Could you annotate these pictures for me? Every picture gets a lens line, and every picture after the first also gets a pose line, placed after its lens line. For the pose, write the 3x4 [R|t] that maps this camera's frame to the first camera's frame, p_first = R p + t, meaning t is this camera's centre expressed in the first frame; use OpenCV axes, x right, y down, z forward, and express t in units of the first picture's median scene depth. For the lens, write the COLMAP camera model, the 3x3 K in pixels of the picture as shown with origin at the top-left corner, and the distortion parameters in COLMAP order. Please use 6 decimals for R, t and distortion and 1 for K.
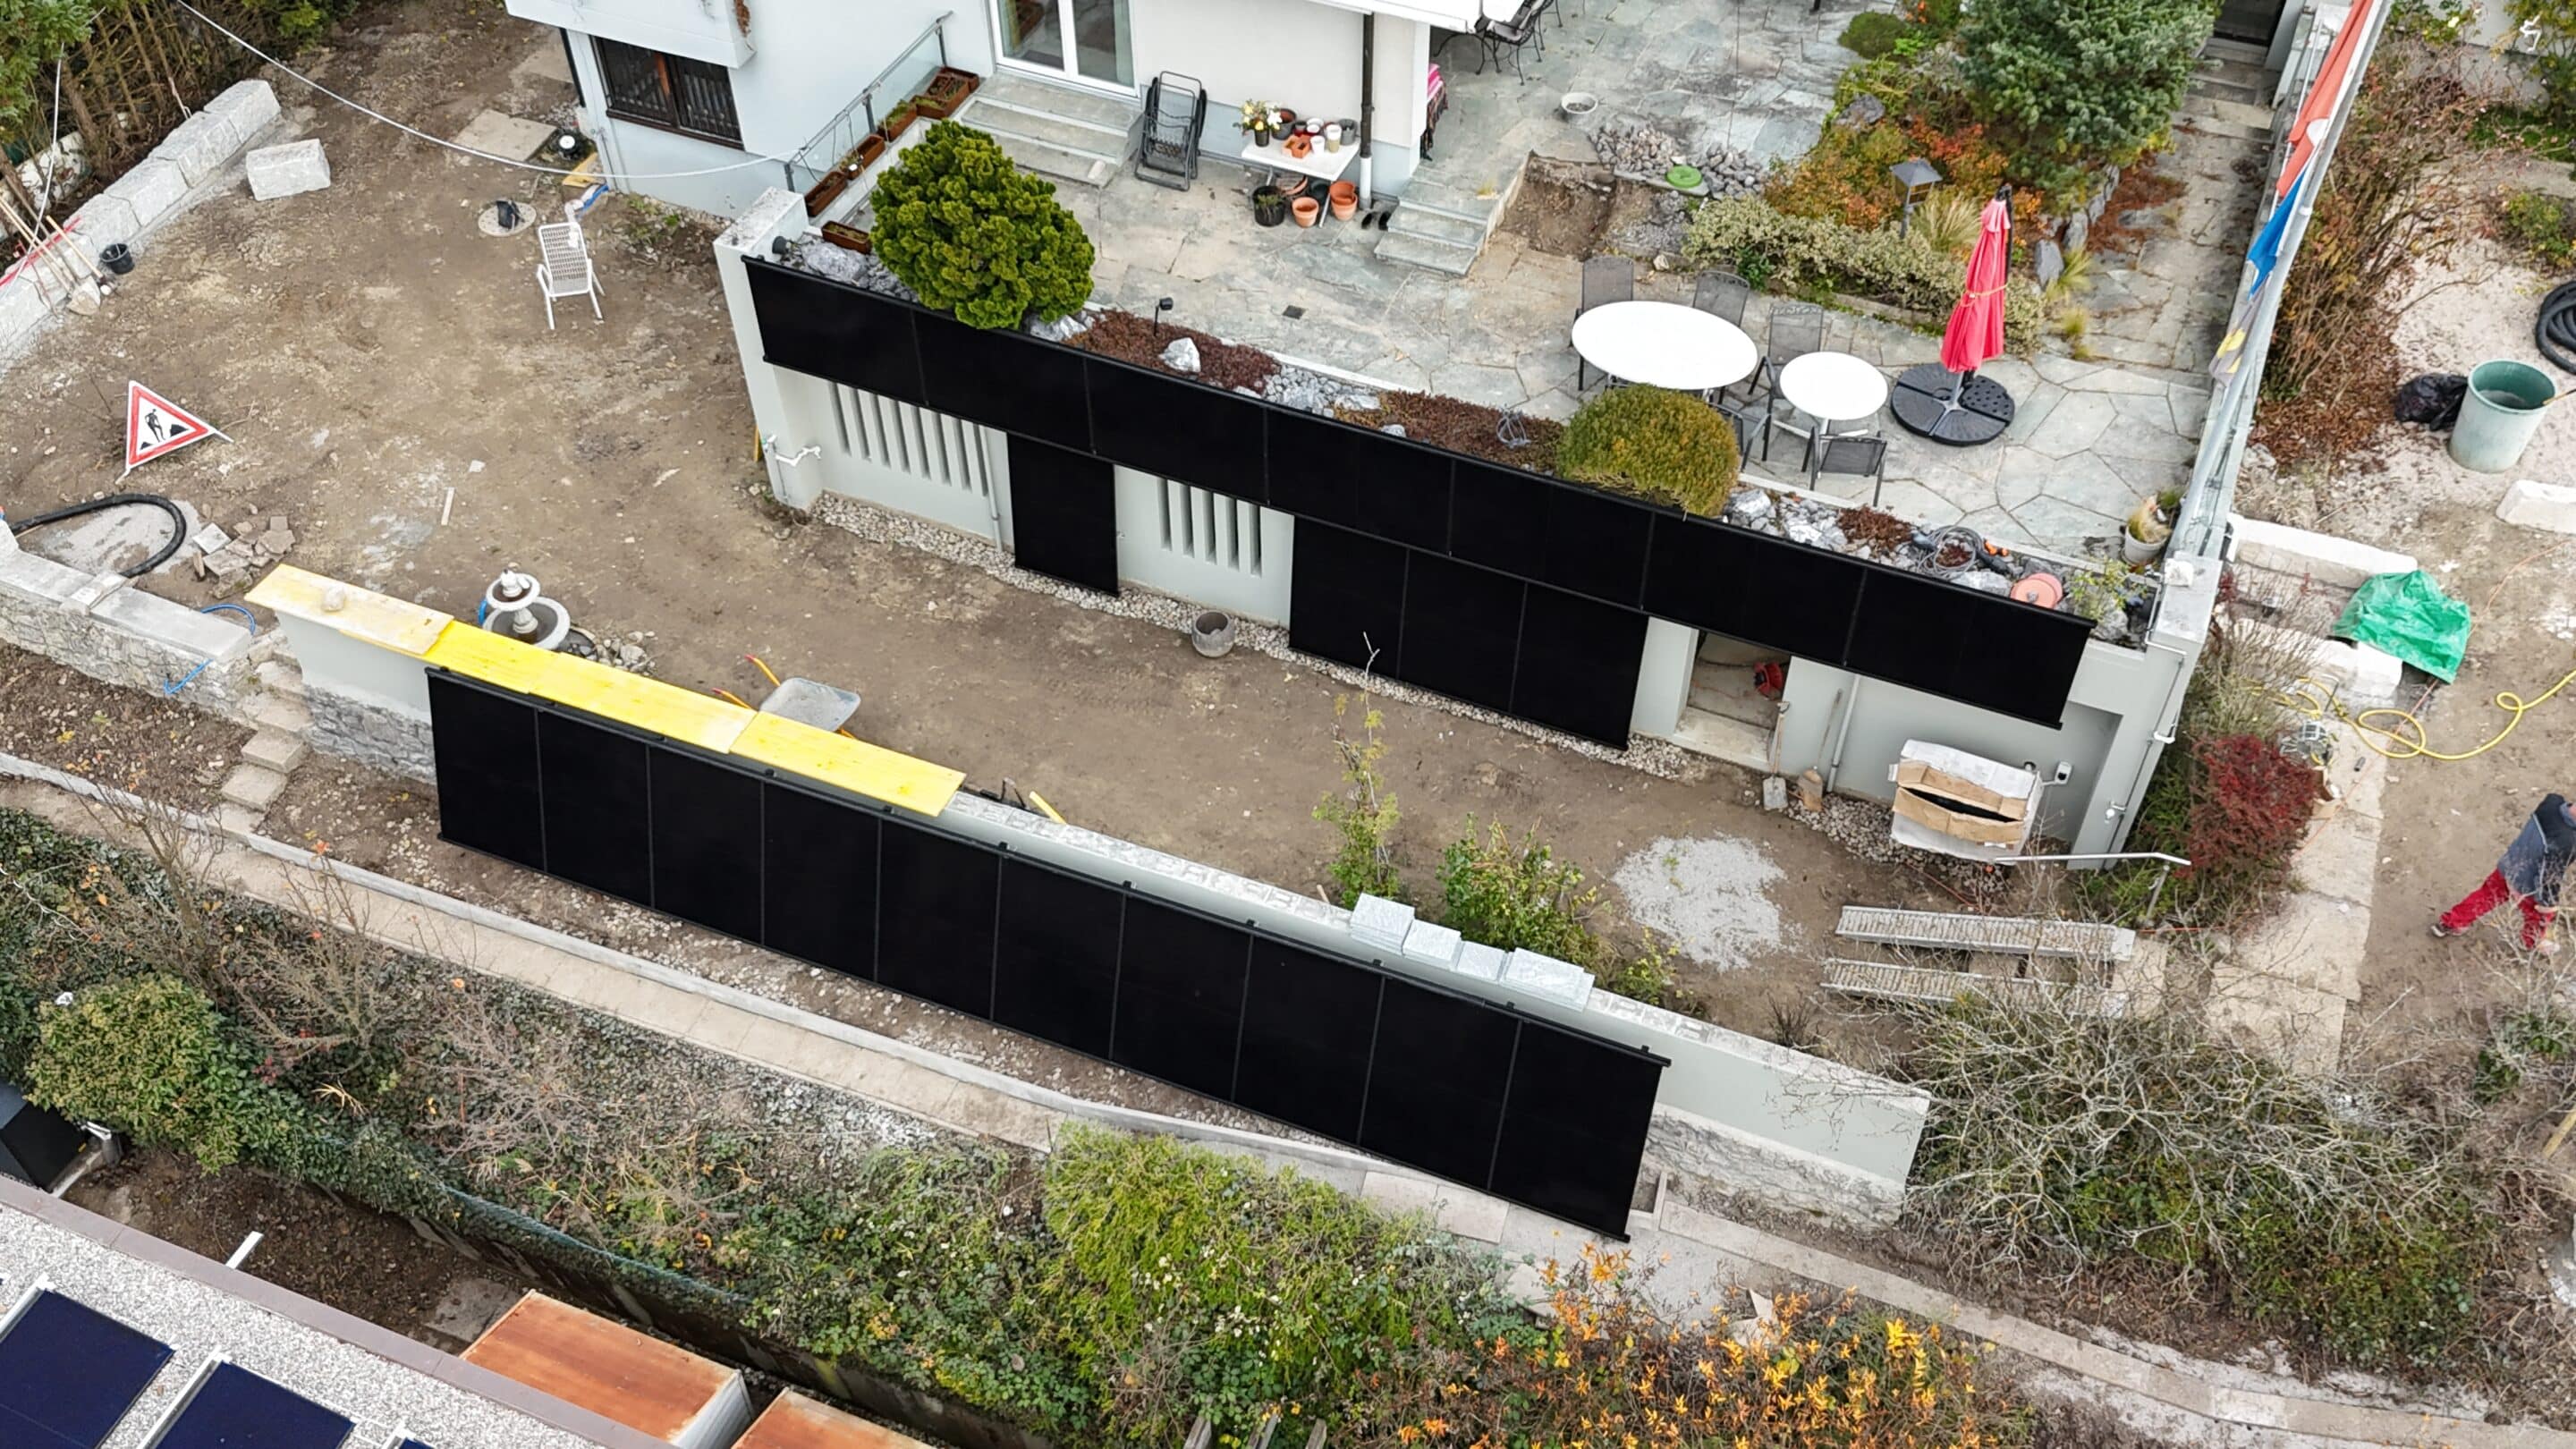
lens RADIAL K [[2293.5, 0, 1297.2], [0, 2293.5, 722.4], [0, 0, 1]] dist [0.057369, -0.050539]
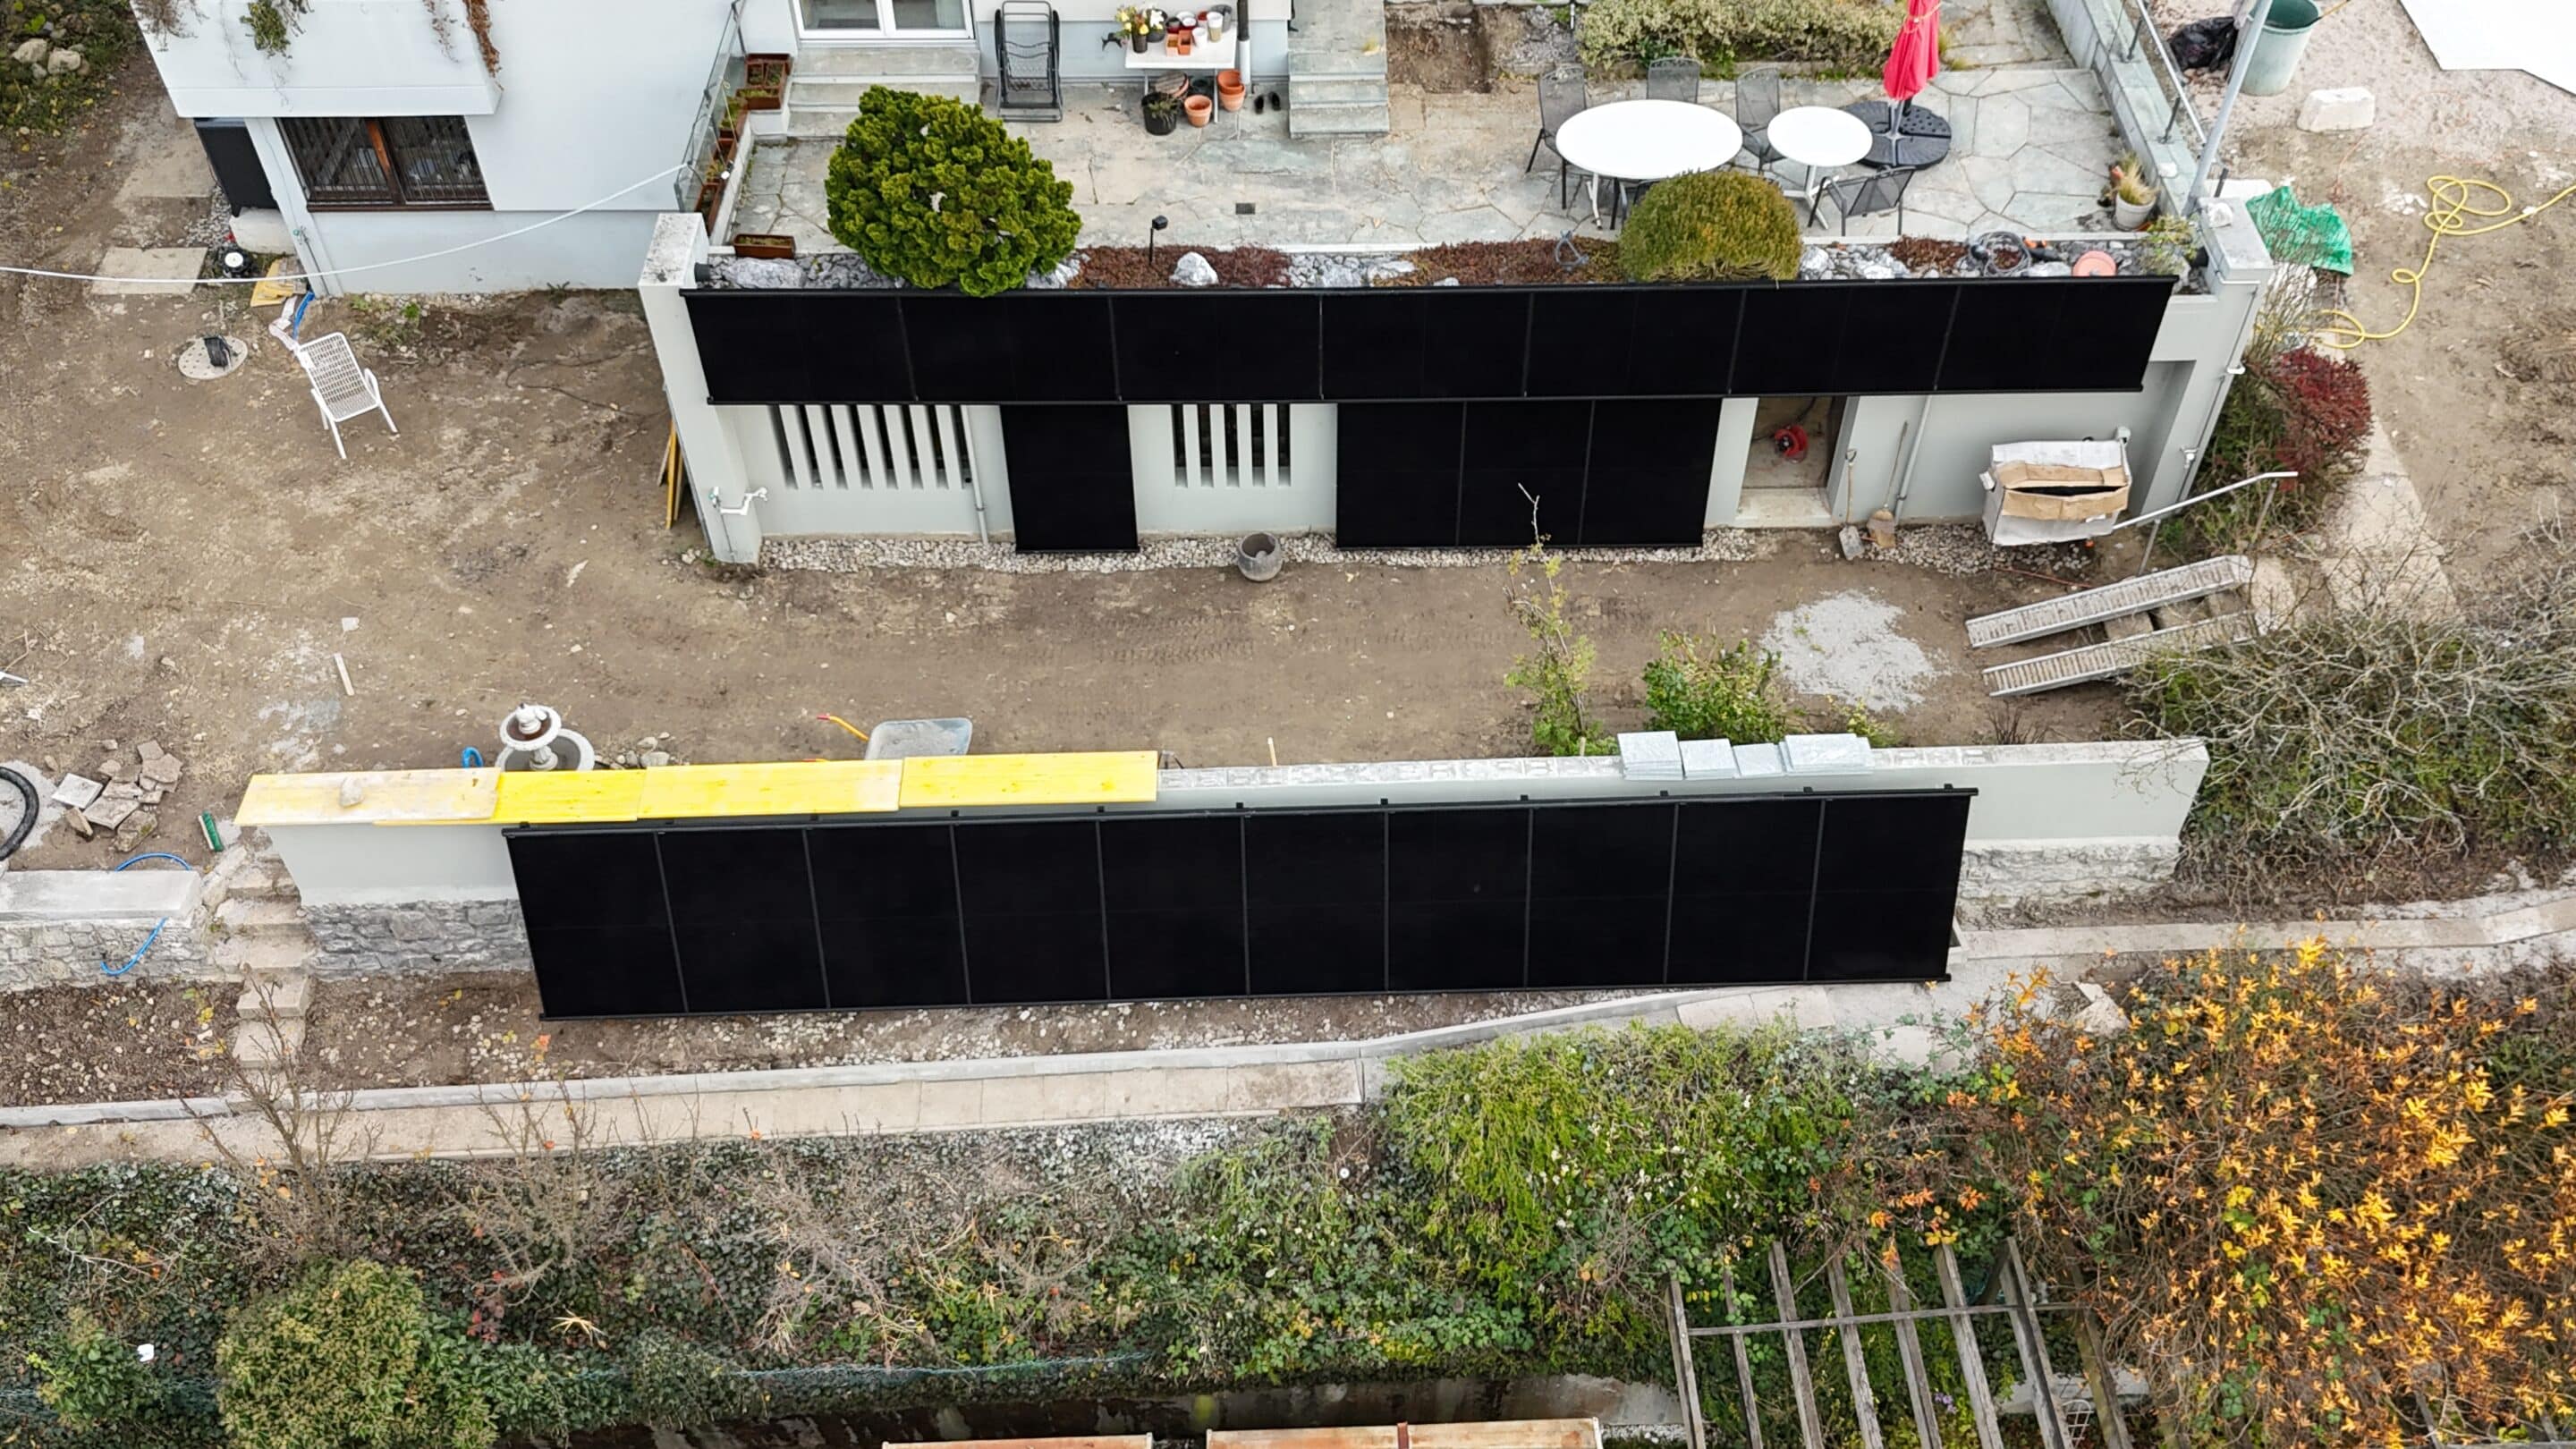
lens RADIAL K [[2293.5, 0, 1292.0], [0, 2293.5, 725.0], [0, 0, 1]] dist [0.057369, -0.050539]
pose [[0.916192, -0.298090, 0.267834, -0.321720], [0.294248, 0.954124, 0.055359, -0.021728], [-0.272049, 0.028091, 0.961873, 0.082619]]
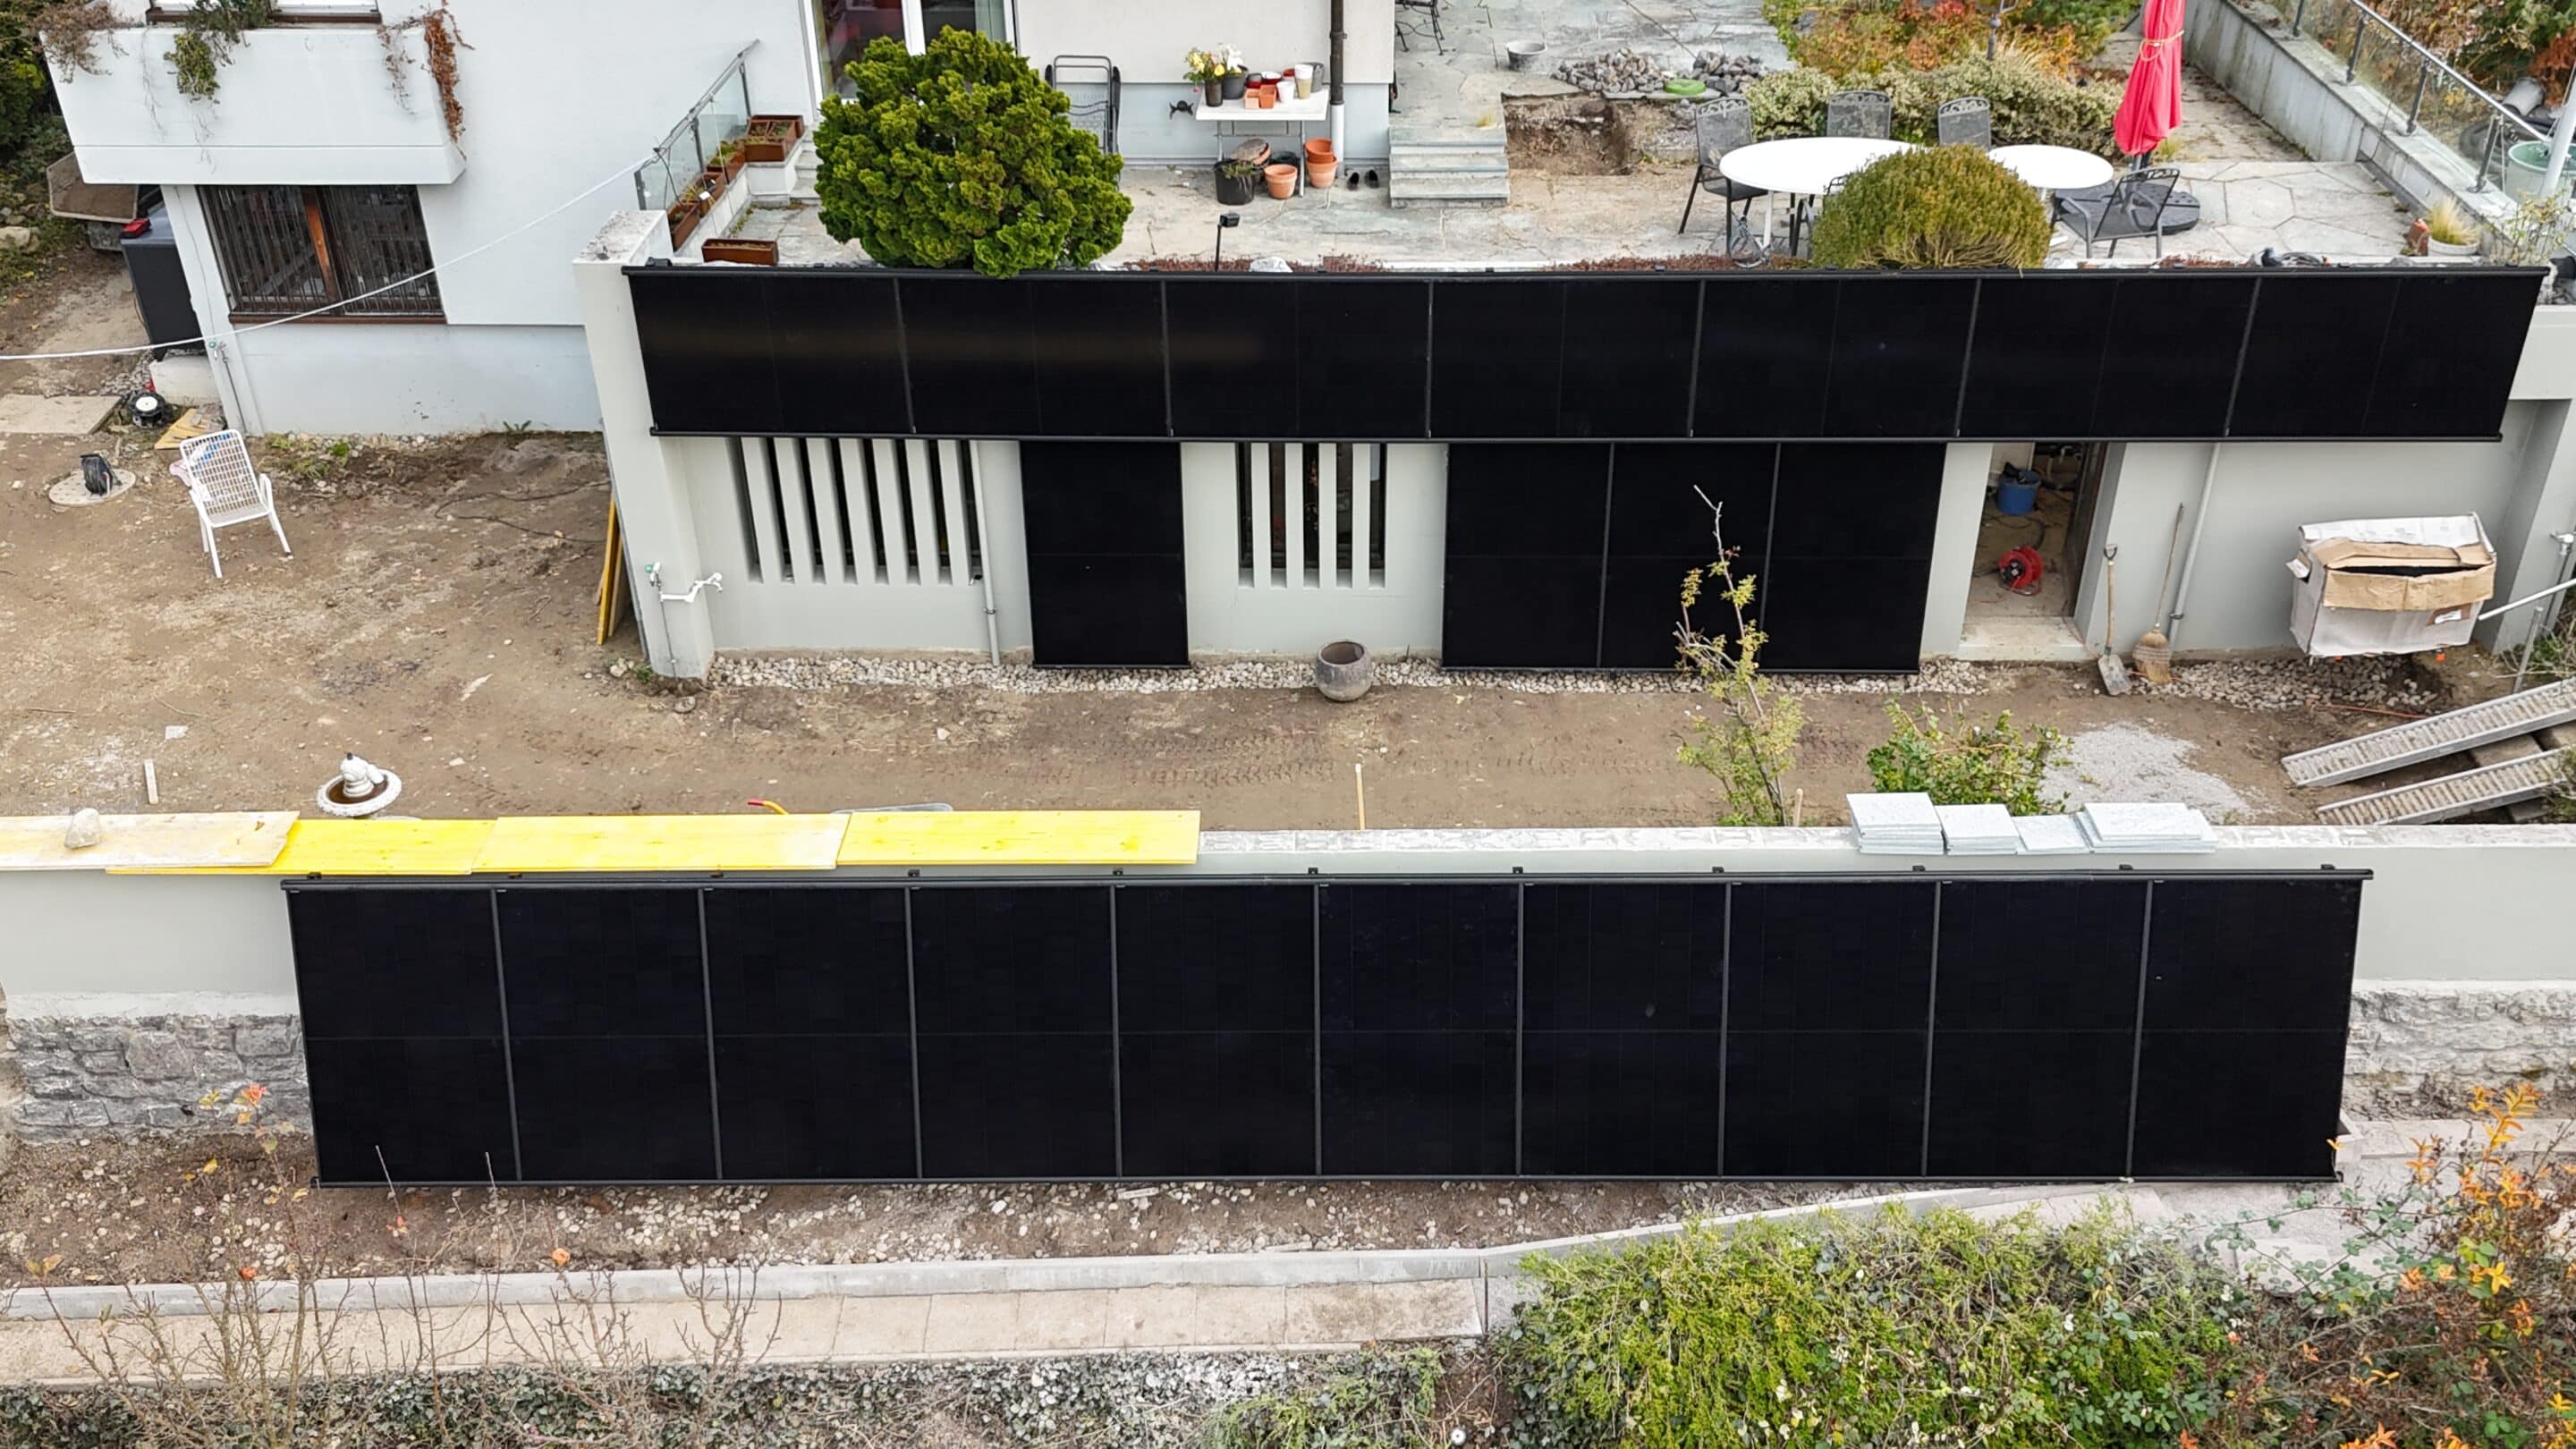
lens RADIAL K [[2293.5, 0, 1291.9], [0, 2293.5, 725.6], [0, 0, 1]] dist [0.057369, -0.050539]
pose [[0.930379, -0.197379, 0.308928, -0.304669], [0.271197, 0.937579, -0.217712, 0.144227], [-0.246672, 0.286335, 0.925832, 0.341868]]
